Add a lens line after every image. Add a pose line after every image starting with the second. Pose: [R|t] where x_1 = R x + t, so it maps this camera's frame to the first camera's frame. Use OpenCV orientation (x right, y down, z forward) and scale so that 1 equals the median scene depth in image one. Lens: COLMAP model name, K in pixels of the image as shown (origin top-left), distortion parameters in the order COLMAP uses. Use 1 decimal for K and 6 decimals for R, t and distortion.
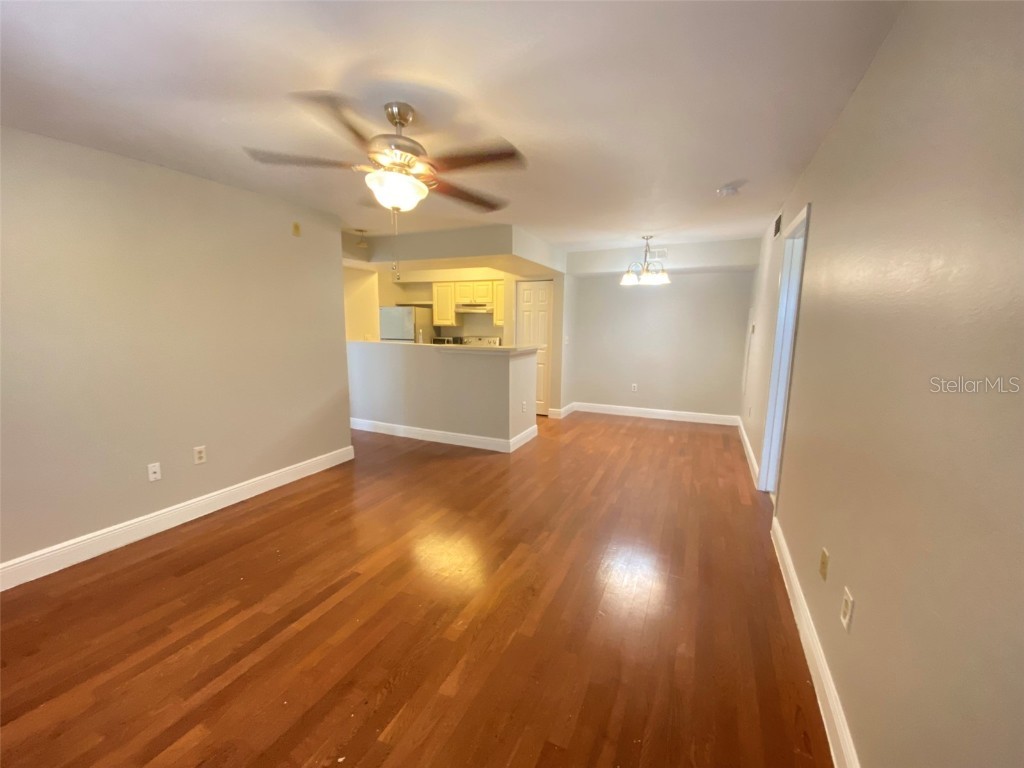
lens RADIAL K [[418.0, 0, 516.3], [0, 418.0, 391.0], [0, 0, 1]] dist [-0.000003, -0.008729]
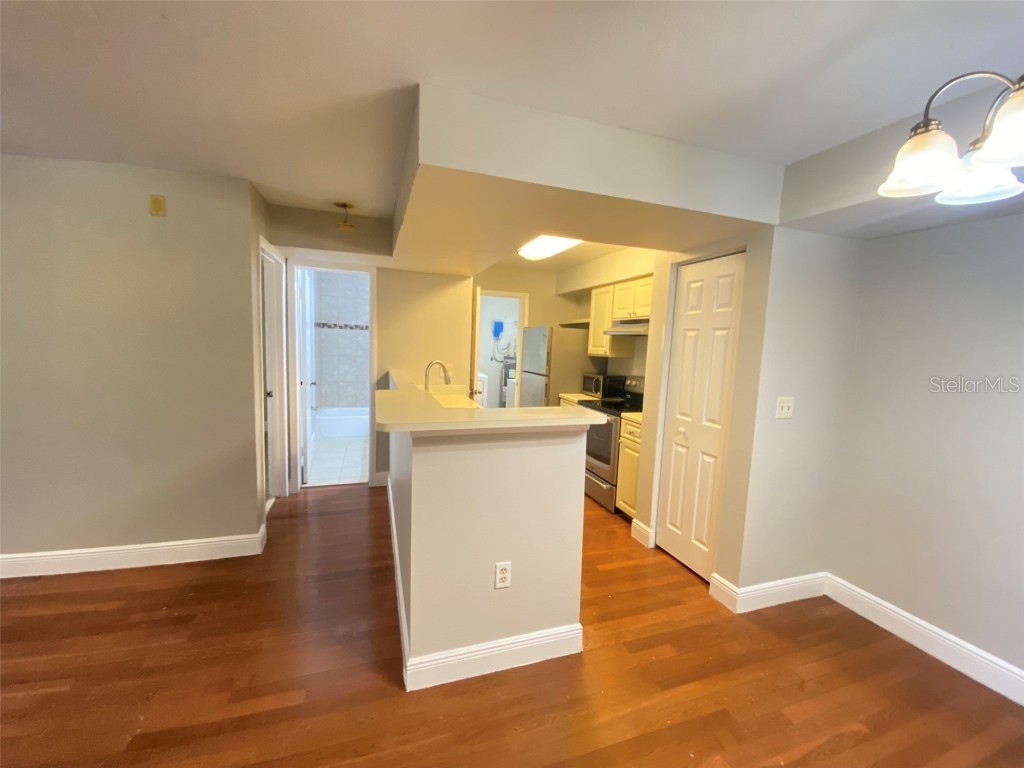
lens RADIAL K [[418.0, 0, 506.5], [0, 418.0, 382.4], [0, 0, 1]] dist [-0.000003, -0.008729]
pose [[0.680387, 0.078949, -0.728588, 0.199783], [-0.144315, 0.989147, -0.027584, -0.086579], [0.718503, 0.123914, 0.684397, 0.516535]]
